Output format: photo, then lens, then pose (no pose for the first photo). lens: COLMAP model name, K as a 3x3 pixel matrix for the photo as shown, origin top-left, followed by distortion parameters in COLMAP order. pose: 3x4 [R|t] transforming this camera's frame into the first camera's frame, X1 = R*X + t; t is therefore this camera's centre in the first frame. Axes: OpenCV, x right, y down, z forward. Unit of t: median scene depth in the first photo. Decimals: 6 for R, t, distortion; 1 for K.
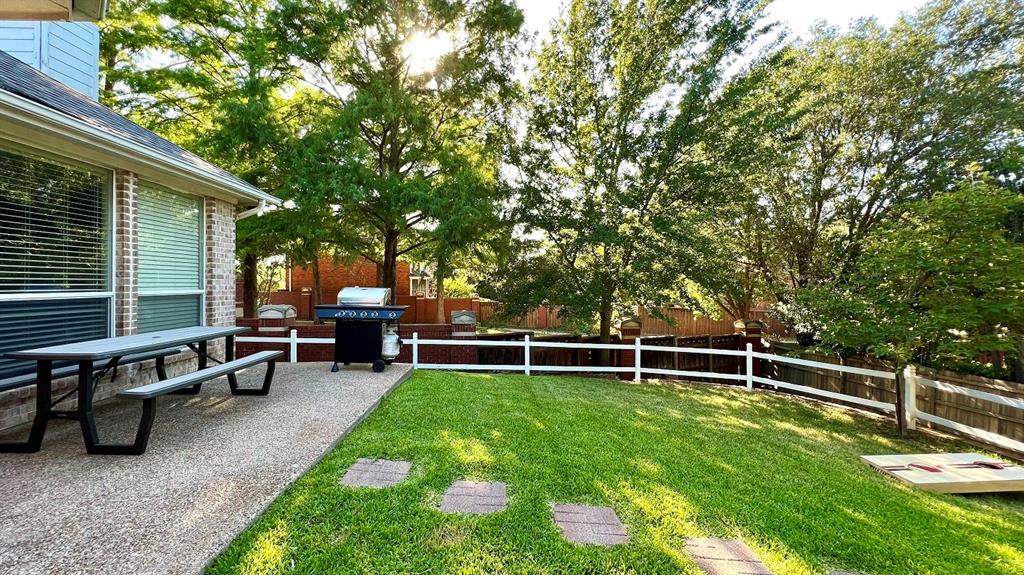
lens RADIAL K [[408.9, 0, 512.4], [0, 408.9, 284.9], [0, 0, 1]] dist [-0.002531, 0.000866]
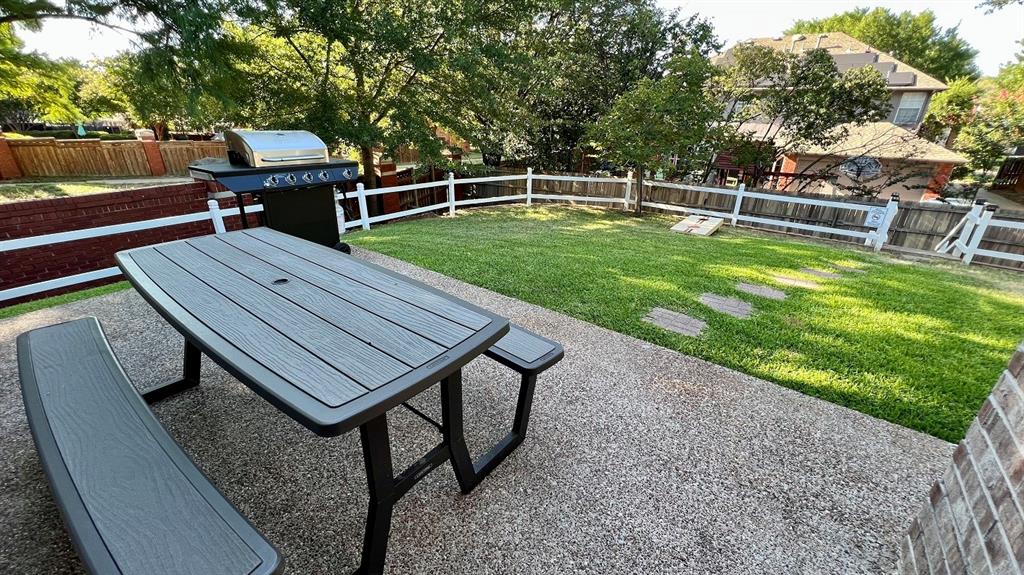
lens RADIAL K [[408.9, 0, 511.6], [0, 408.9, 288.7], [0, 0, 1]] dist [-0.002531, 0.000866]
pose [[0.613274, -0.306194, 0.728108, -0.462025], [-0.017908, 0.916180, 0.400368, -0.015577], [-0.789667, -0.258574, 0.556386, 0.257505]]
